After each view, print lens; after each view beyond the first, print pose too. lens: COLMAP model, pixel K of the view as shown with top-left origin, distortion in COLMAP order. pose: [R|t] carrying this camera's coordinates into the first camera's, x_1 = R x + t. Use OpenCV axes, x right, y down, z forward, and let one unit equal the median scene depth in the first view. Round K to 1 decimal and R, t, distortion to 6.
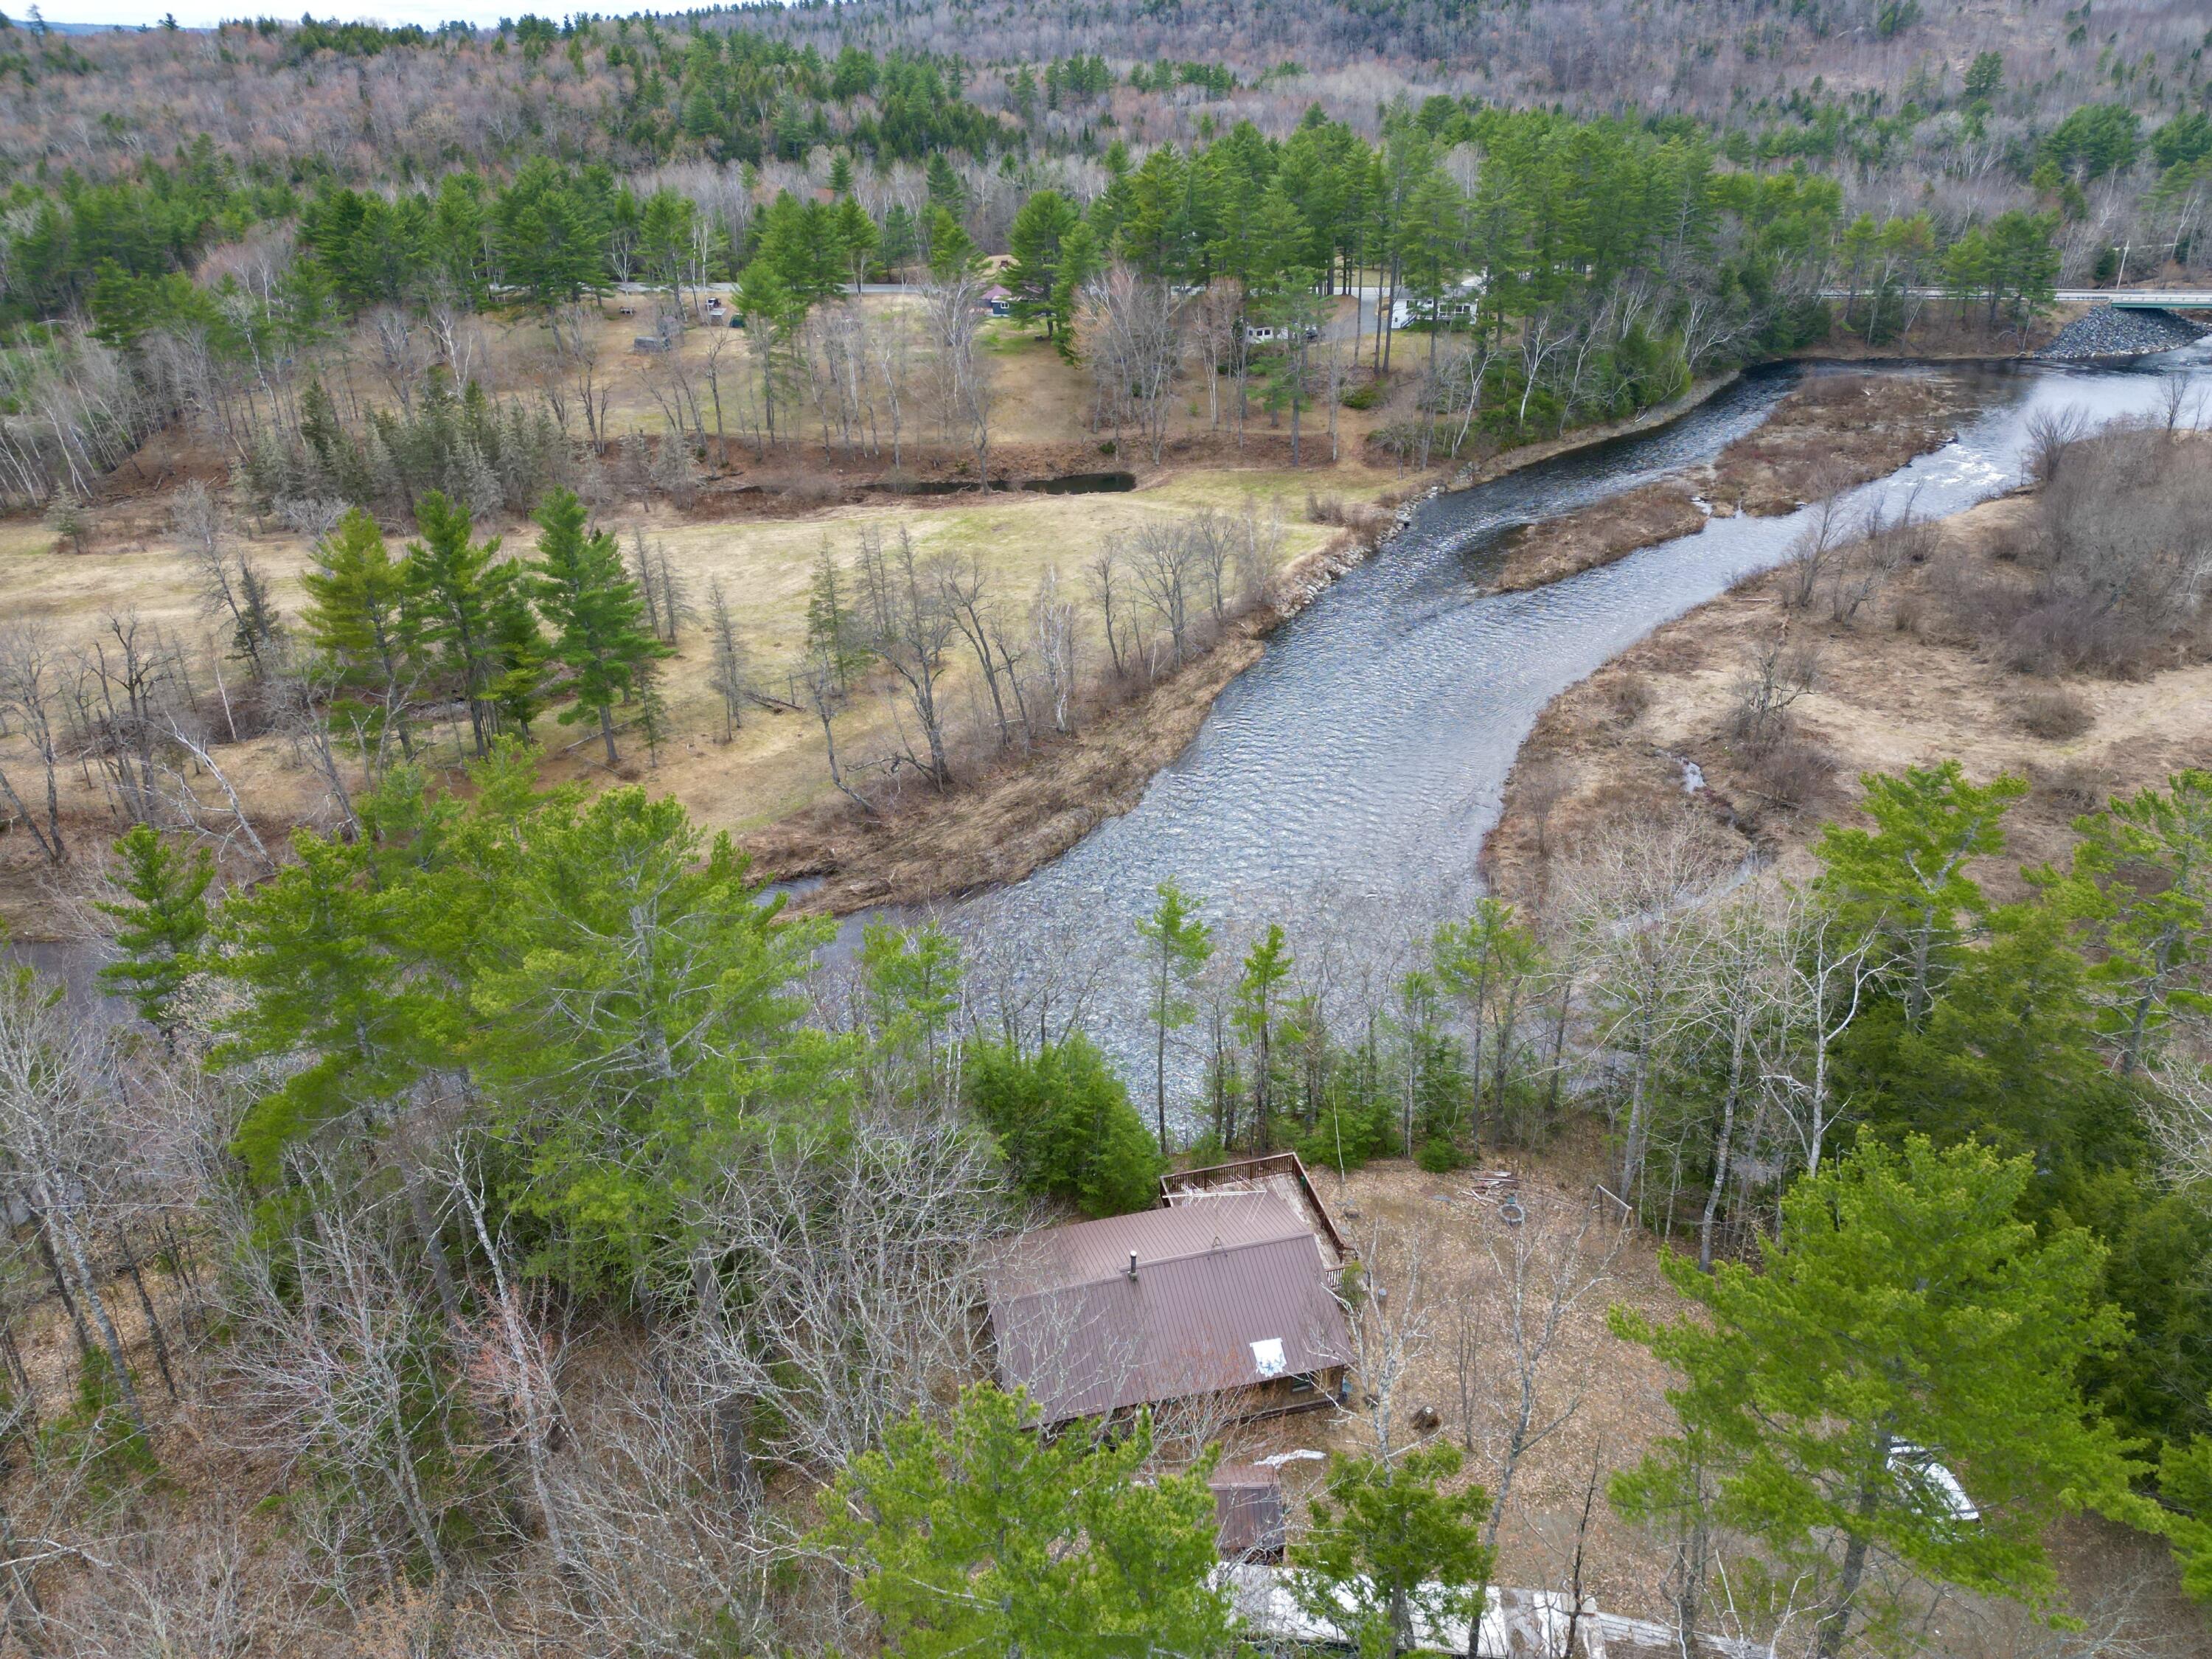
lens RADIAL K [[1546.8, 0, 1112.5], [0, 1546.8, 827.7], [0, 0, 1]] dist [0.077652, -0.071435]
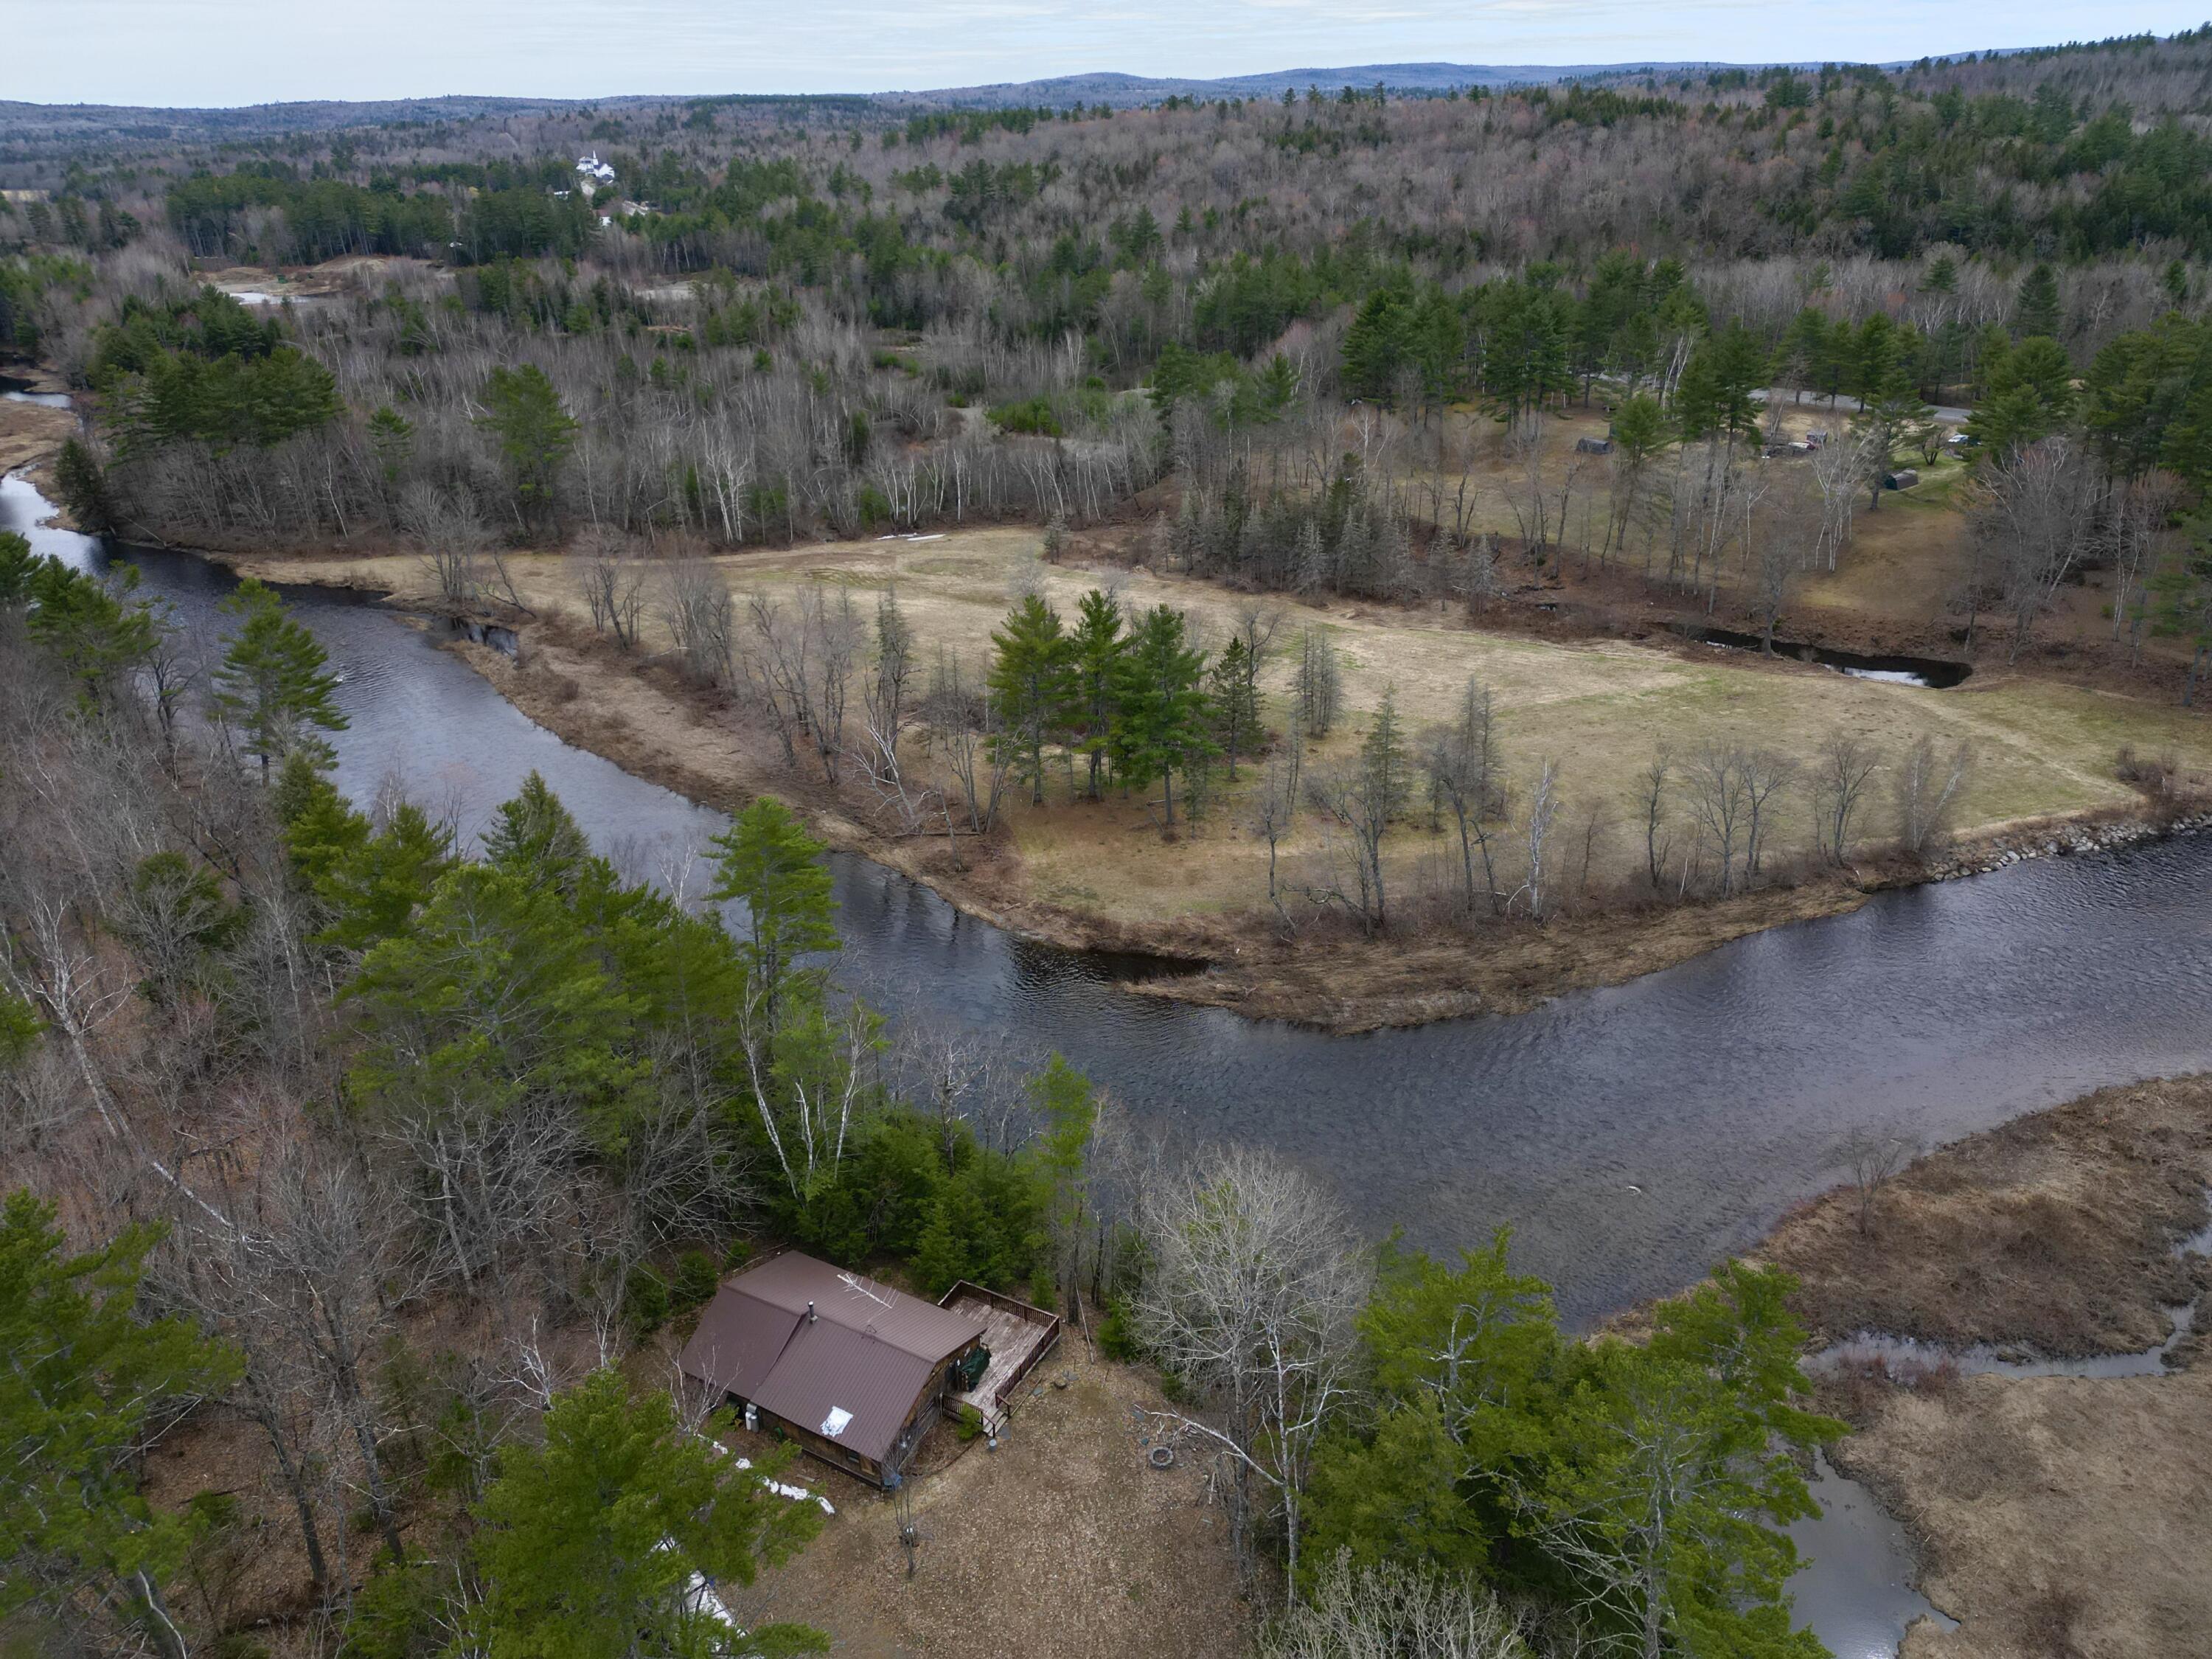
lens RADIAL K [[1546.8, 0, 1105.3], [0, 1546.8, 811.9], [0, 0, 1]] dist [0.077652, -0.071435]
pose [[0.728887, 0.281426, -0.624118, 0.252979], [-0.295172, 0.951707, 0.084420, -0.087669], [0.617736, 0.122690, 0.776756, 0.015098]]
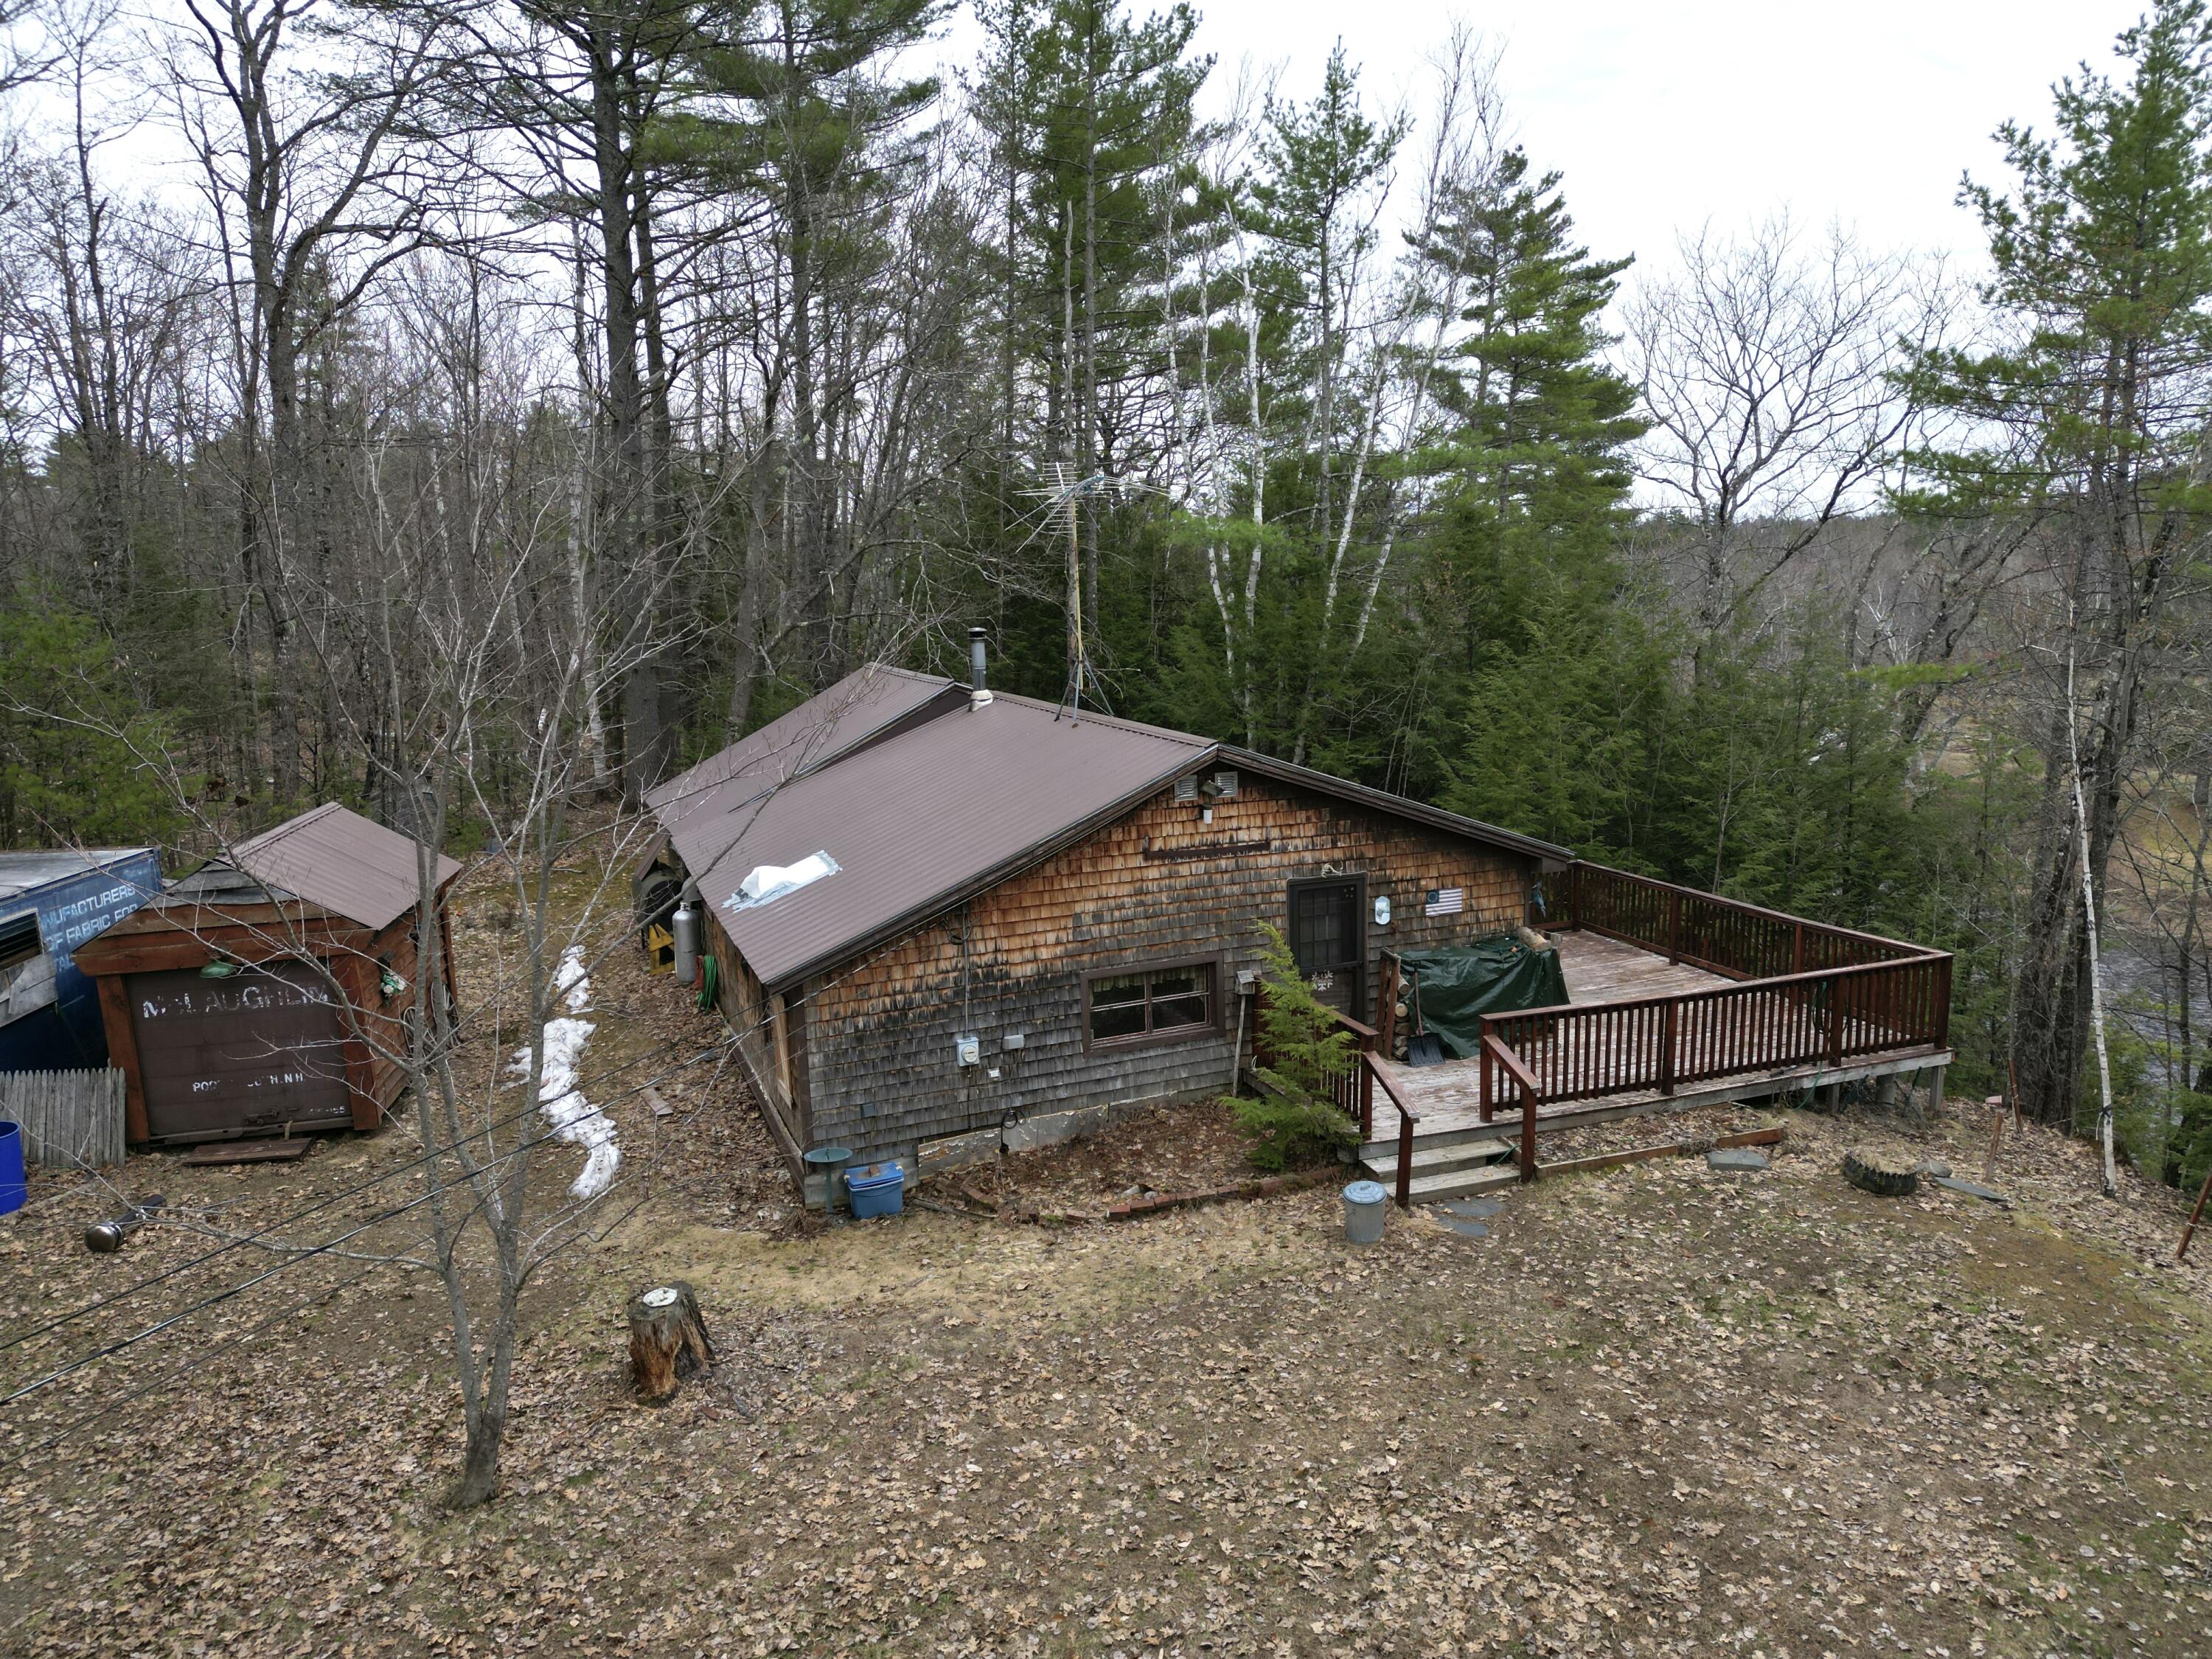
lens RADIAL K [[1546.8, 0, 1109.7], [0, 1546.8, 814.5], [0, 0, 1]] dist [0.077652, -0.071435]
pose [[0.126277, 0.168180, -0.977635, 0.109864], [-0.431784, 0.896586, 0.098466, 0.072129], [0.893094, 0.409693, 0.185835, 0.267705]]
